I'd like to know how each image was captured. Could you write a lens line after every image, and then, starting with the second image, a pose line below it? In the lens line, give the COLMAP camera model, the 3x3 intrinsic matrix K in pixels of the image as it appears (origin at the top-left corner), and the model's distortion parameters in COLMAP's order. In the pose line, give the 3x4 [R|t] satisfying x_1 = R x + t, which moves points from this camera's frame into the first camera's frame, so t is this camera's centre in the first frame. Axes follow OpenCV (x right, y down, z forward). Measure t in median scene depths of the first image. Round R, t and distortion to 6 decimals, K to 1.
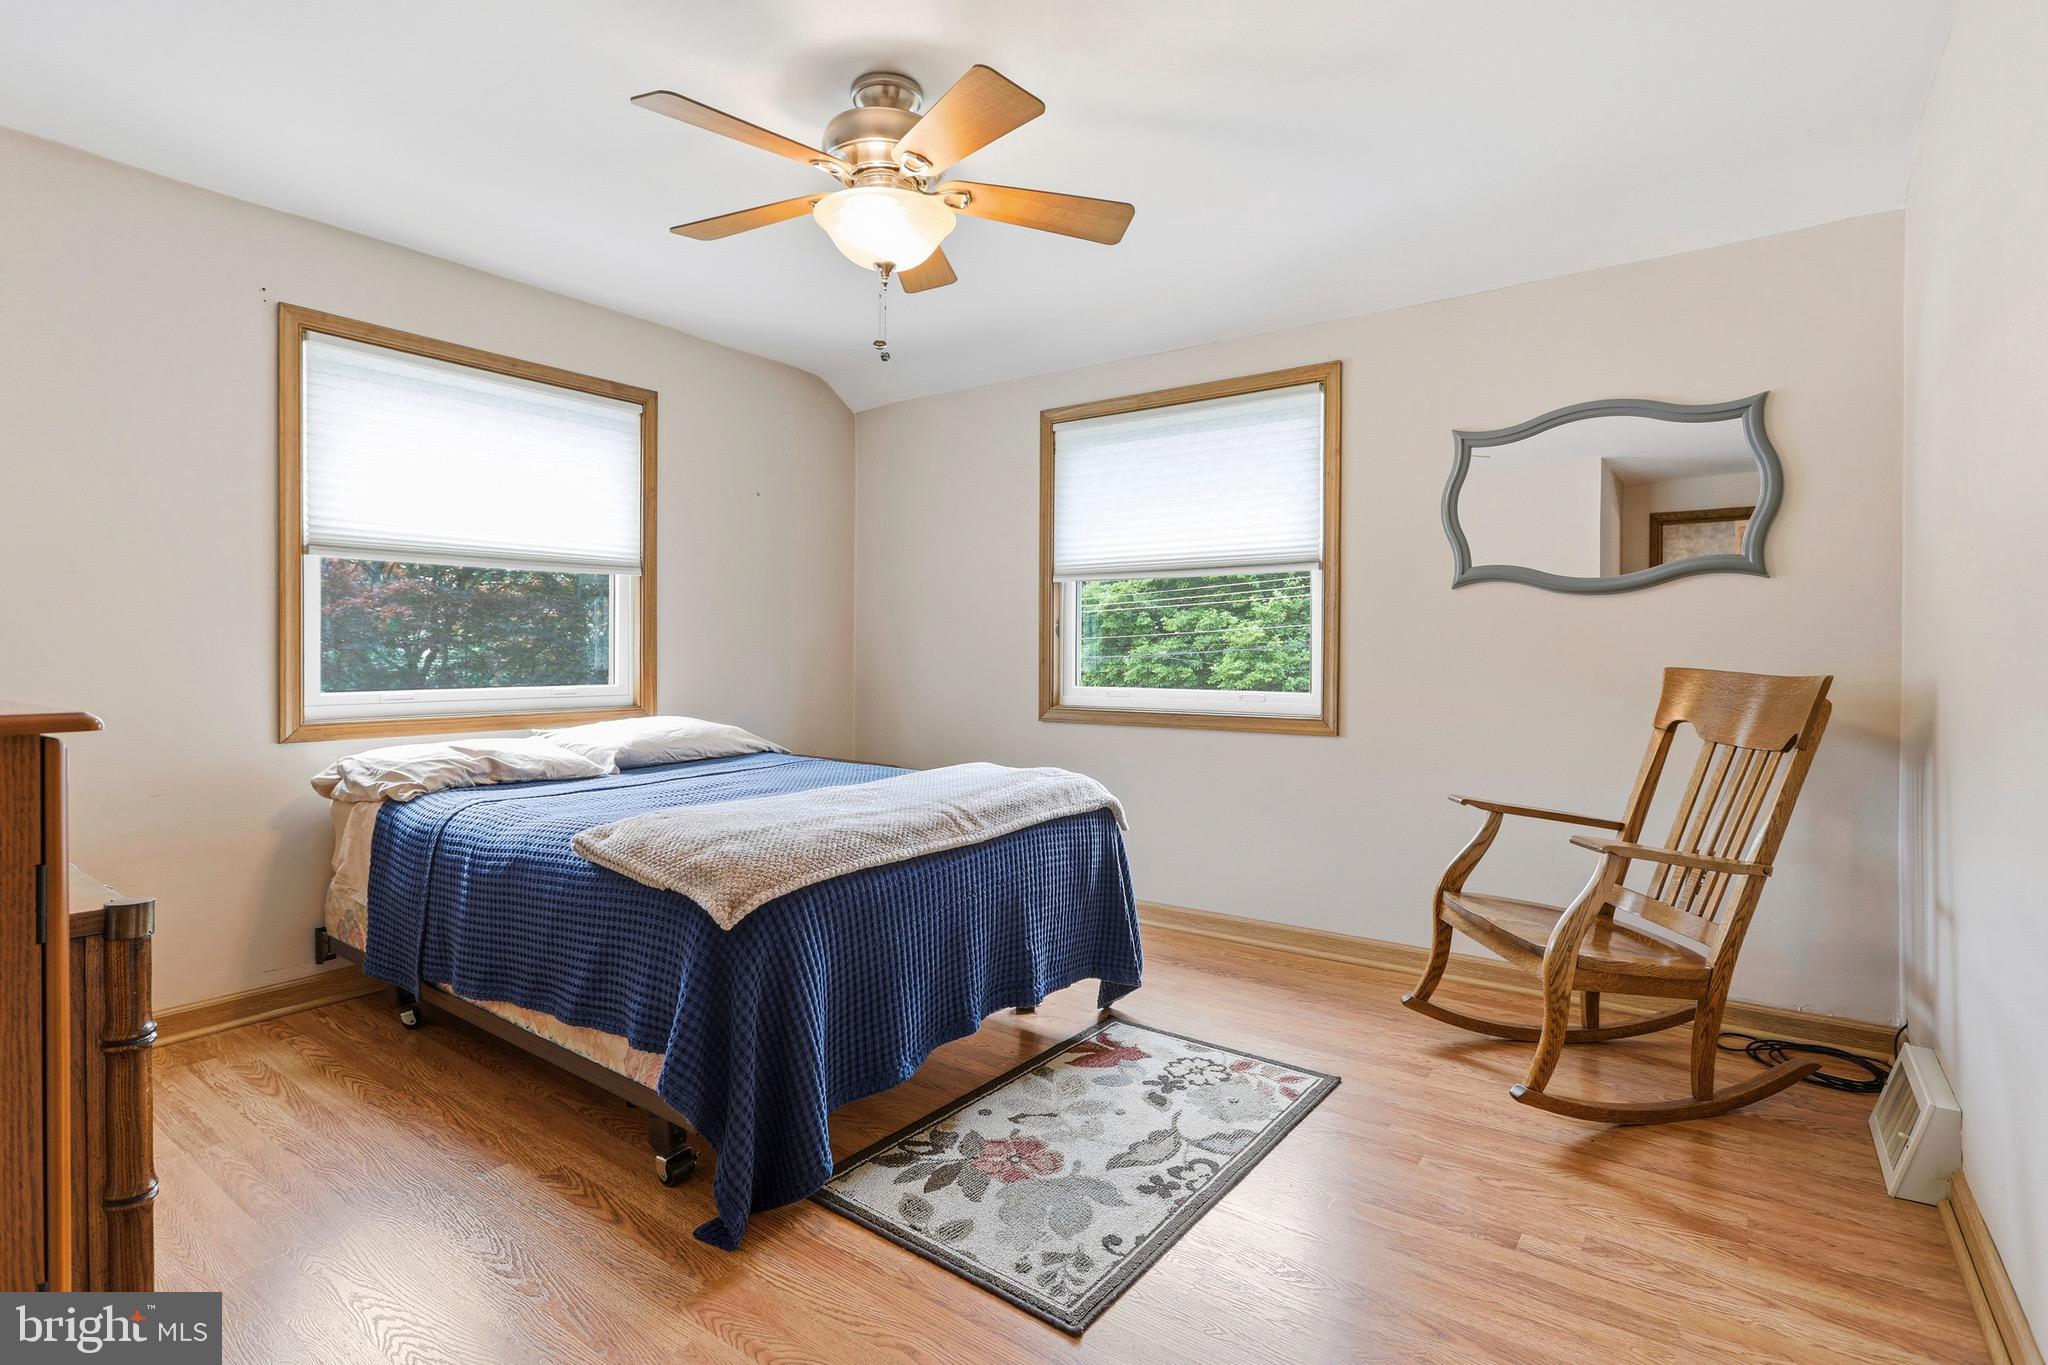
lens RADIAL K [[991.7, 0, 1019.5], [0, 991.7, 667.7], [0, 0, 1]] dist [-0.011447, 0.001811]
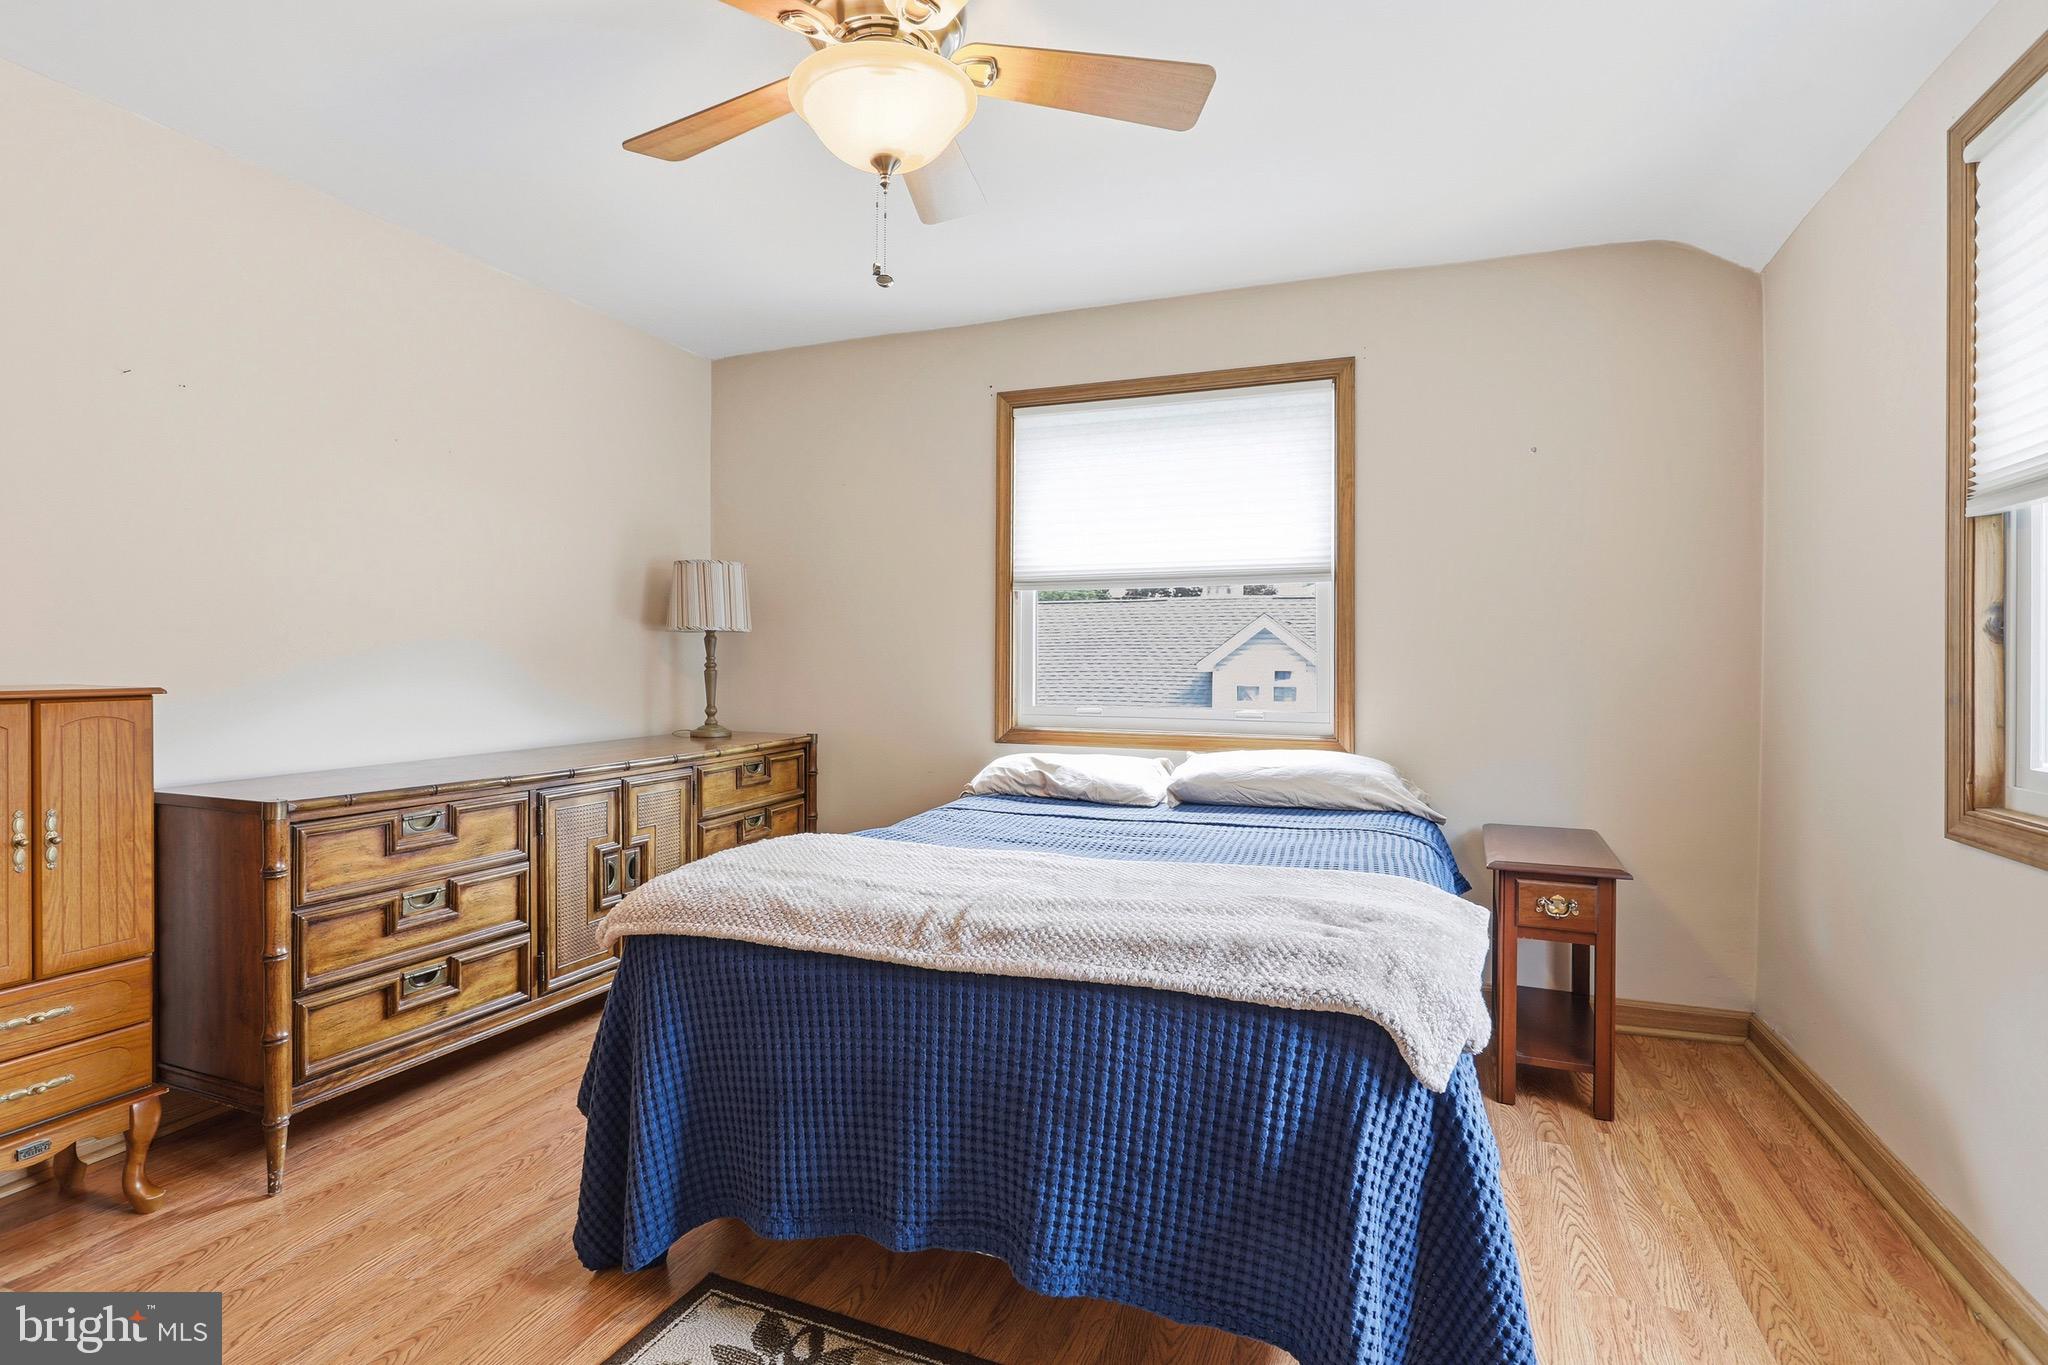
lens RADIAL K [[991.7, 0, 1037.5], [0, 991.7, 679.2], [0, 0, 1]] dist [-0.011447, 0.001811]
pose [[0.257047, 0.013155, -0.966309, 0.472122], [-0.022885, 0.999710, 0.007522, -0.014594], [0.966128, 0.020180, 0.257273, 0.709593]]
